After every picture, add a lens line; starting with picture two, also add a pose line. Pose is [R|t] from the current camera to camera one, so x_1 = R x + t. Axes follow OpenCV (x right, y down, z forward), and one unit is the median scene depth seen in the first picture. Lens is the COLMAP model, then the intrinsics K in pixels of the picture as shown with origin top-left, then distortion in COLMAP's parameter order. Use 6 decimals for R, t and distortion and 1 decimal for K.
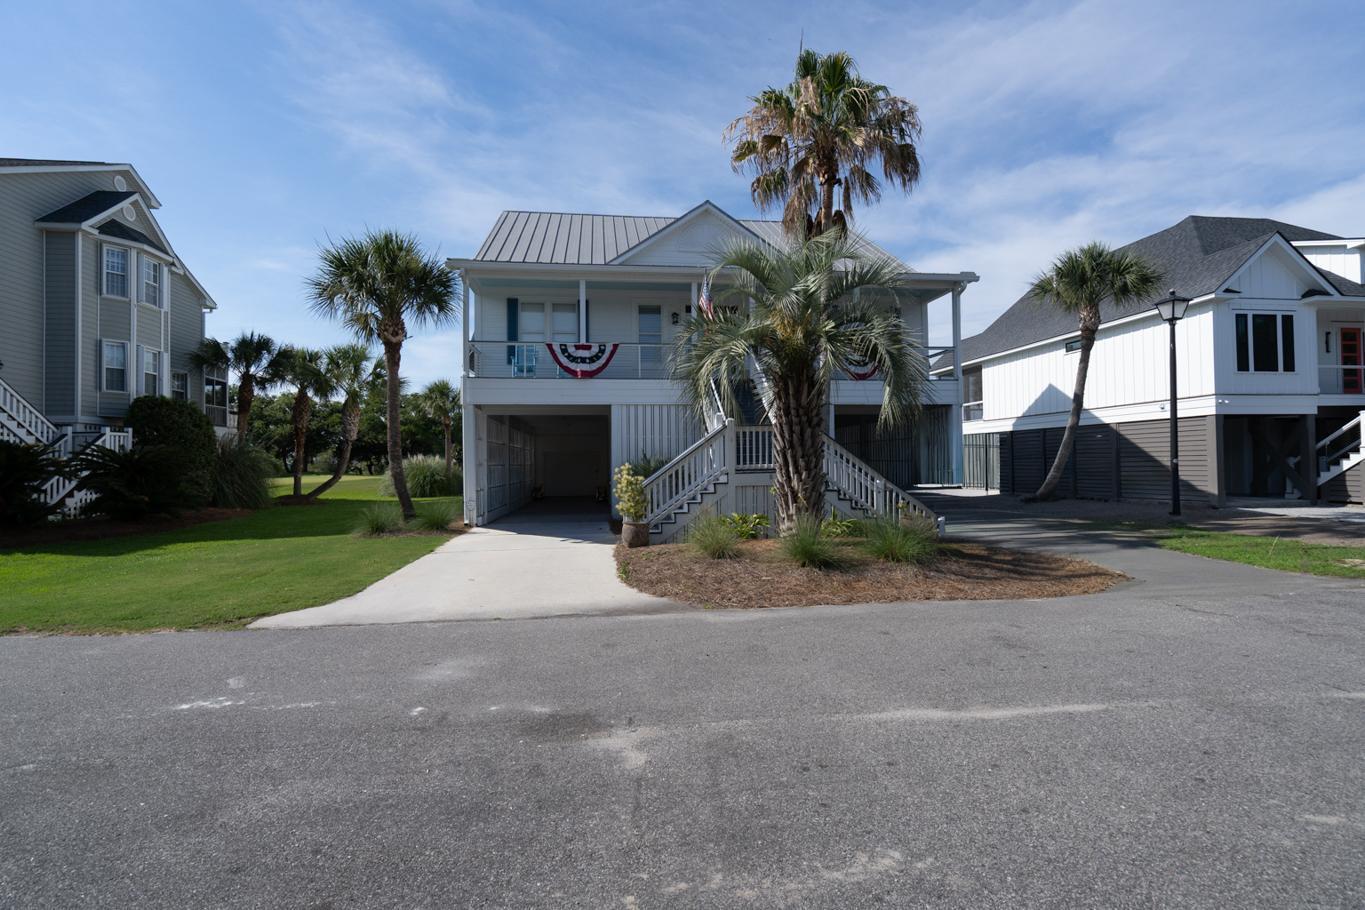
lens RADIAL K [[623.7, 0, 682.5], [0, 623.7, 455.0], [0, 0, 1]] dist [-0.018940, -0.000246]
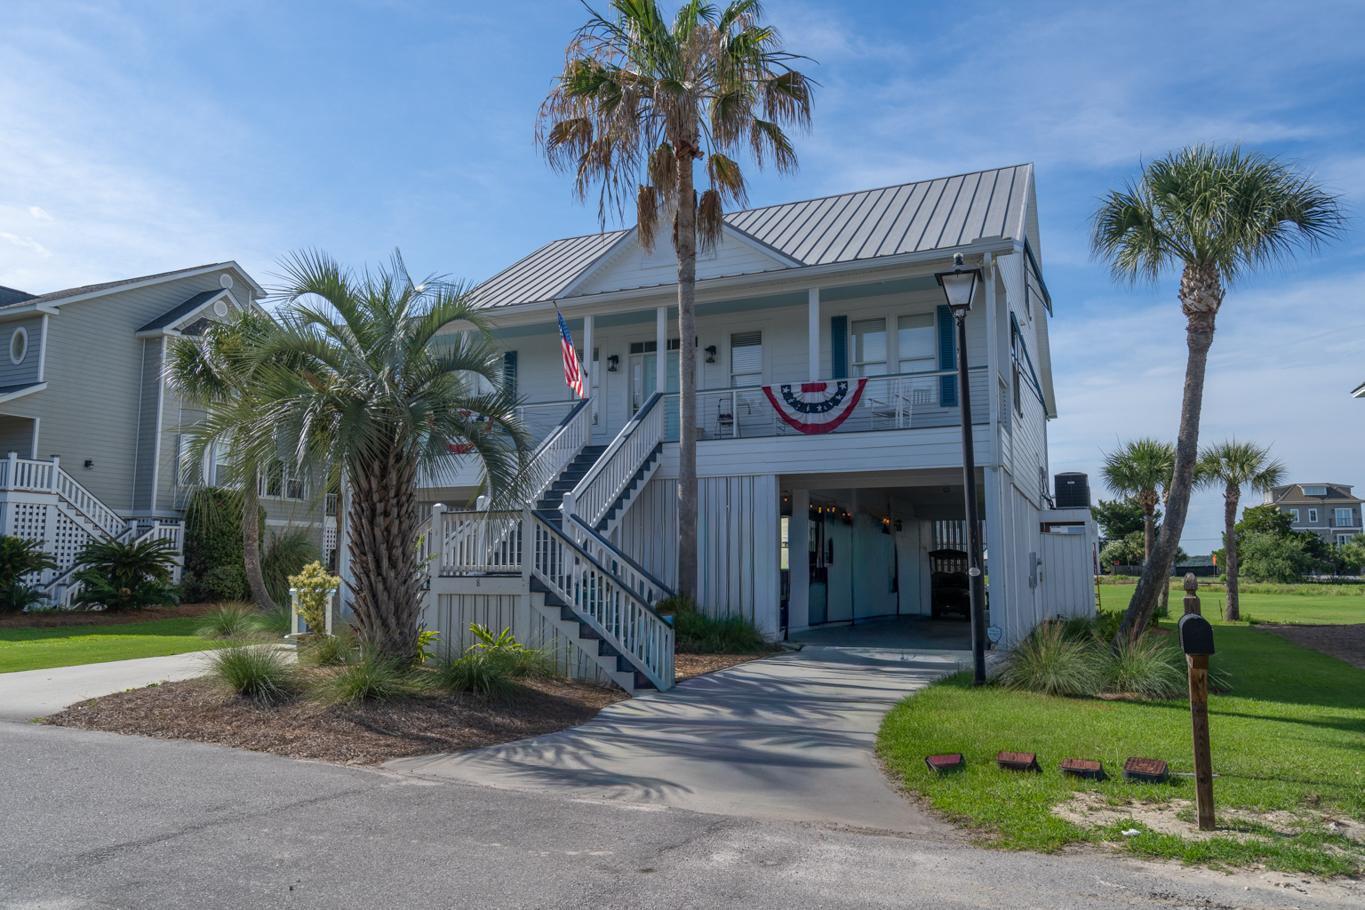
lens RADIAL K [[952.6, 0, 682.5], [0, 952.6, 455.0], [0, 0, 1]] dist [-0.076943, 0.001106]
pose [[0.838411, -0.042596, -0.543371, 0.278600], [-0.006122, 0.996143, -0.087536, -0.010130], [0.545004, 0.076718, 0.834916, 0.068547]]
